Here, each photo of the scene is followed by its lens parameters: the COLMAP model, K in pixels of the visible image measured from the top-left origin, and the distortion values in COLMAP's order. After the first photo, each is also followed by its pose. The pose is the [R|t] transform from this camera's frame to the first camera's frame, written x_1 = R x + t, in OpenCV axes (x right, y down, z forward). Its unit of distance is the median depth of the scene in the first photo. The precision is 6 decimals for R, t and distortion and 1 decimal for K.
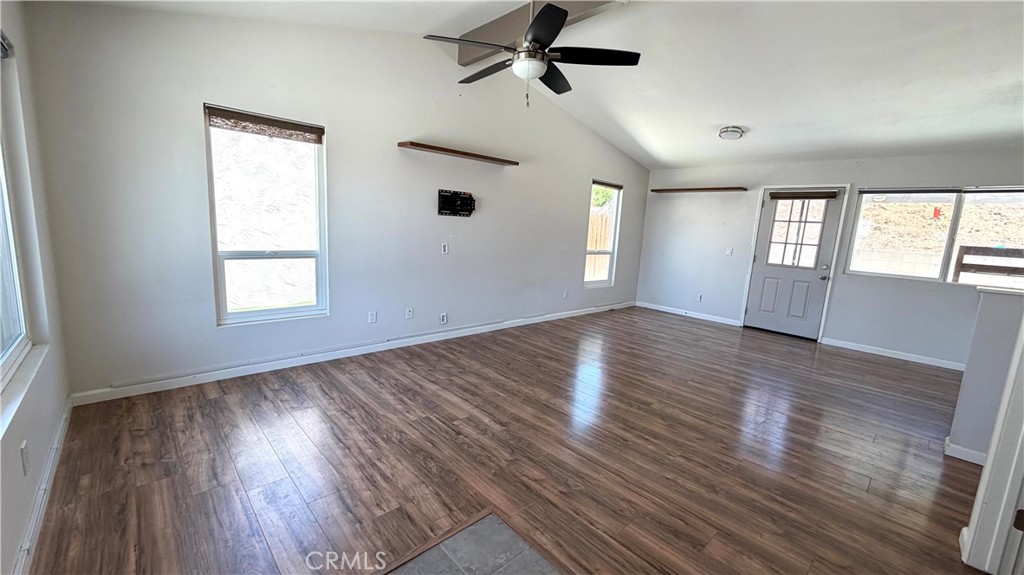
lens RADIAL K [[408.4, 0, 507.4], [0, 408.4, 288.1], [0, 0, 1]] dist [0.001239, -0.000214]
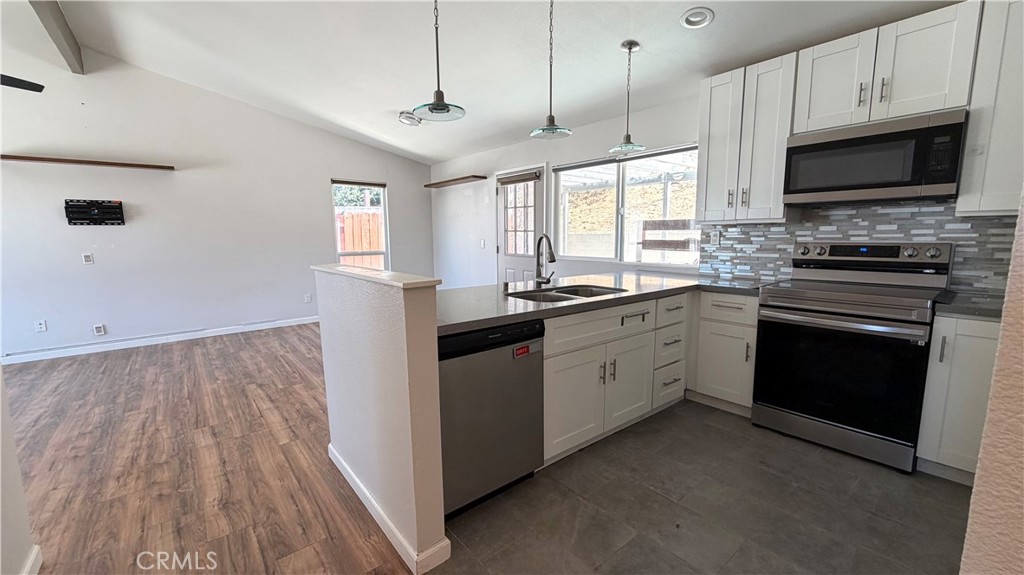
lens RADIAL K [[408.4, 0, 507.4], [0, 408.4, 288.1], [0, 0, 1]] dist [0.001239, -0.000214]
pose [[0.996048, -0.056663, -0.068390, 1.061768], [0.055271, 0.998227, -0.022080, 0.059751], [0.069520, 0.018213, 0.997414, 0.100111]]
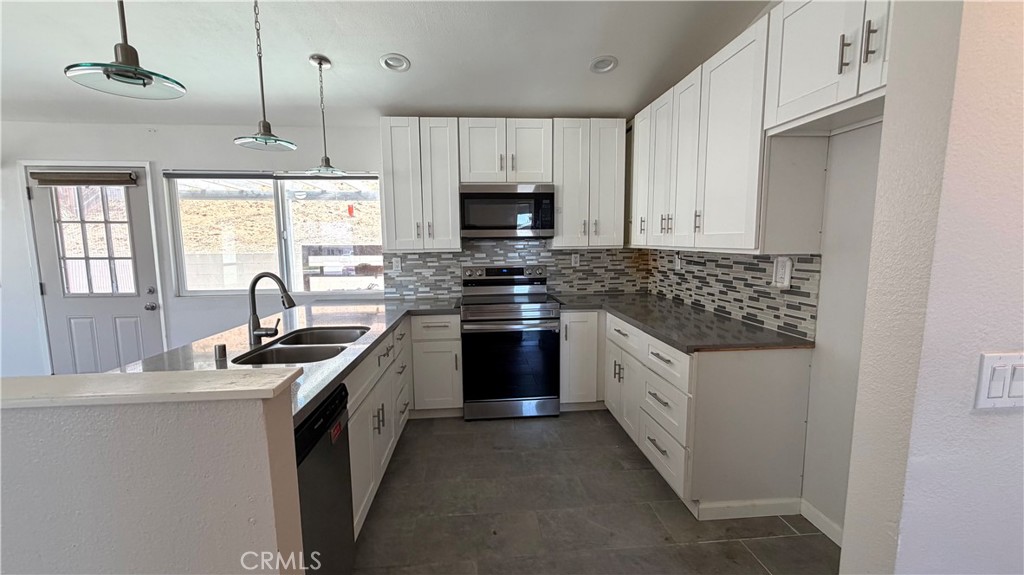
lens RADIAL K [[408.4, 0, 507.4], [0, 408.4, 288.1], [0, 0, 1]] dist [0.001239, -0.000214]
pose [[0.613054, -0.149003, 0.775863, 0.867253], [0.163607, 0.984709, 0.059836, -0.001619], [-0.772915, 0.090254, 0.628058, 0.214290]]
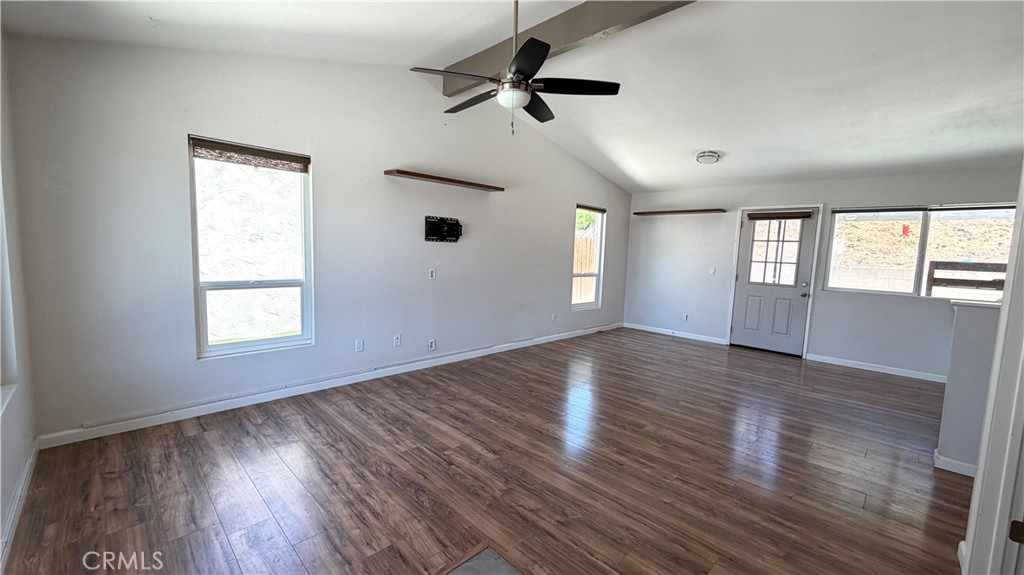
lens RADIAL K [[408.4, 0, 507.4], [0, 408.4, 288.1], [0, 0, 1]] dist [0.001239, -0.000214]
pose [[0.999168, -0.022590, 0.033968, -0.005366], [0.024553, 0.997983, -0.058537, -0.000507], [-0.032577, 0.059322, 0.997707, 0.001329]]
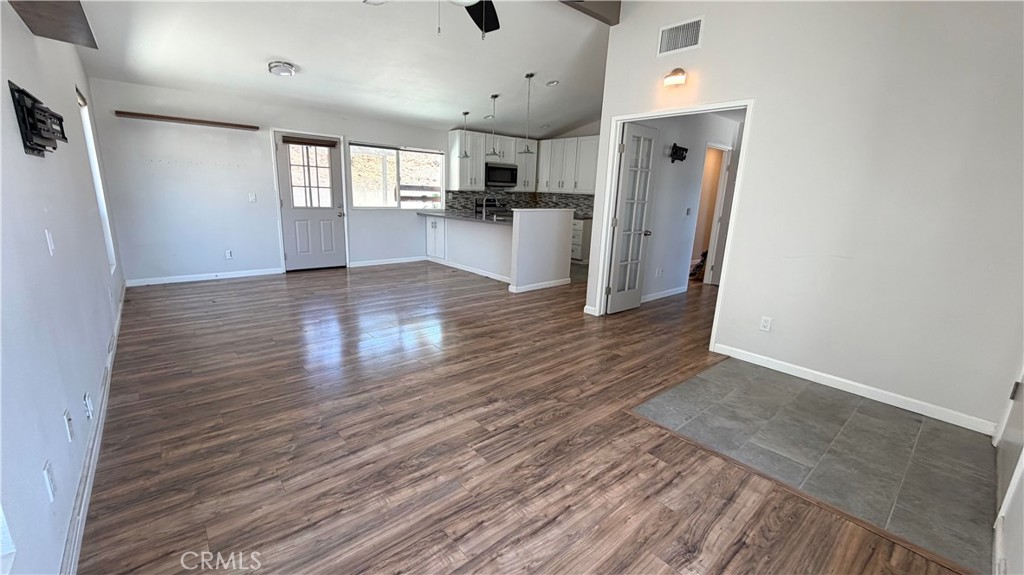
lens RADIAL K [[408.4, 0, 507.4], [0, 408.4, 288.1], [0, 0, 1]] dist [0.001239, -0.000214]
pose [[0.038006, -0.280200, 0.959189, -0.608235], [0.121121, 0.954097, 0.273913, -0.125482], [-0.991910, 0.105768, 0.070199, 0.621886]]
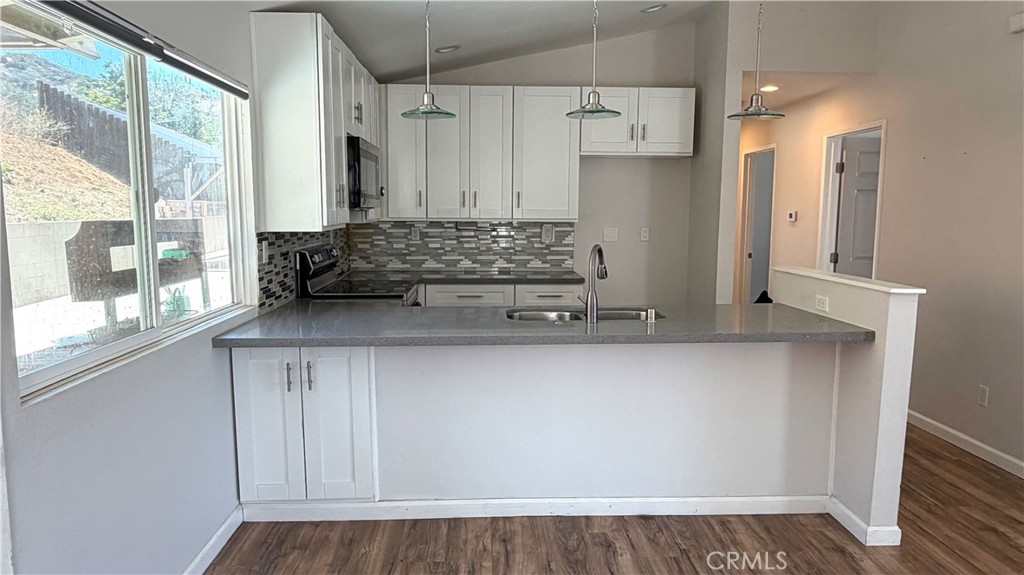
lens RADIAL K [[689.9, 0, 502.1], [0, 689.9, 289.2], [0, 0, 1]] dist [0.000056, -0.000948]
pose [[-0.756004, -0.129616, 0.641606, 0.622351], [0.058901, 0.962751, 0.263896, -0.216101], [-0.651912, 0.237298, -0.720209, 1.459071]]
